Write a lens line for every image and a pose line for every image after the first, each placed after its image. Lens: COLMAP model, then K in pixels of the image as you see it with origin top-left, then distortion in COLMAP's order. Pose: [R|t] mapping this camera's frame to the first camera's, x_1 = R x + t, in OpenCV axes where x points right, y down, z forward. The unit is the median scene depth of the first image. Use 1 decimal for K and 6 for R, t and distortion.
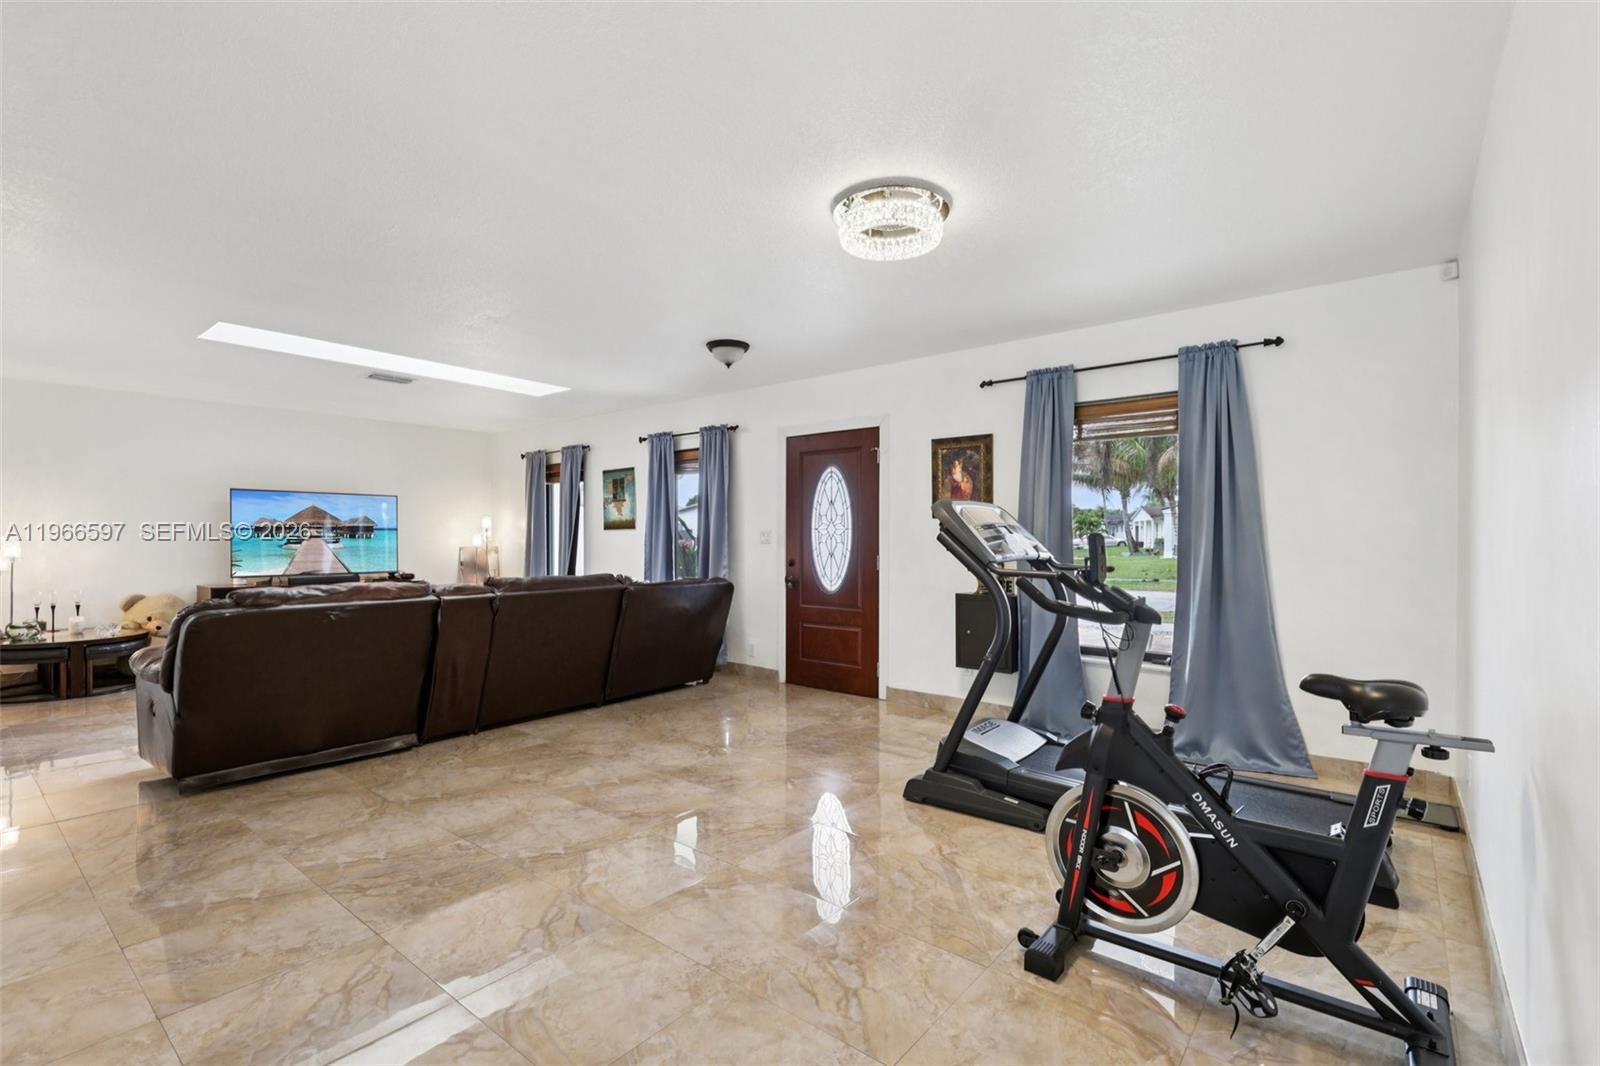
lens RADIAL K [[731.2, 0, 829.9], [0, 731.2, 545.3], [0, 0, 1]] dist [0.004214, -0.012331]
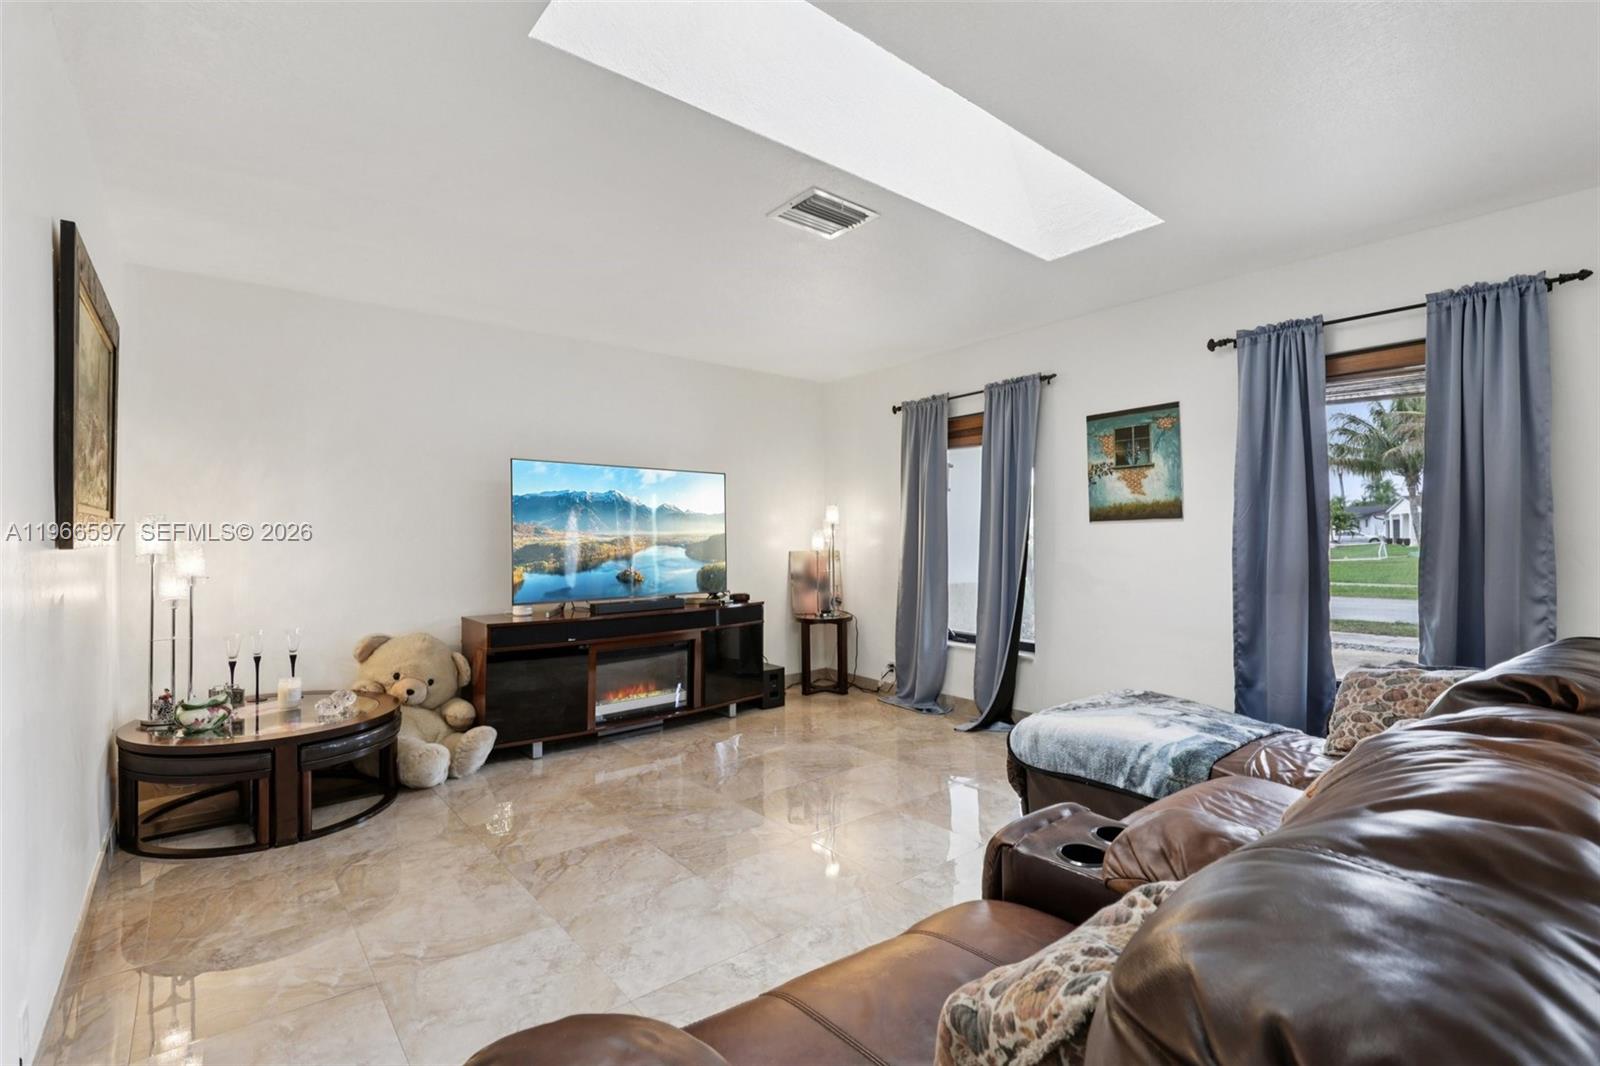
lens RADIAL K [[731.2, 0, 808.9], [0, 731.2, 537.9], [0, 0, 1]] dist [0.004214, -0.012331]
pose [[0.977130, -0.007463, -0.212510, -0.413458], [0.008290, 0.999961, 0.002999, -0.012263], [0.212480, -0.004692, 0.977154, 0.420365]]
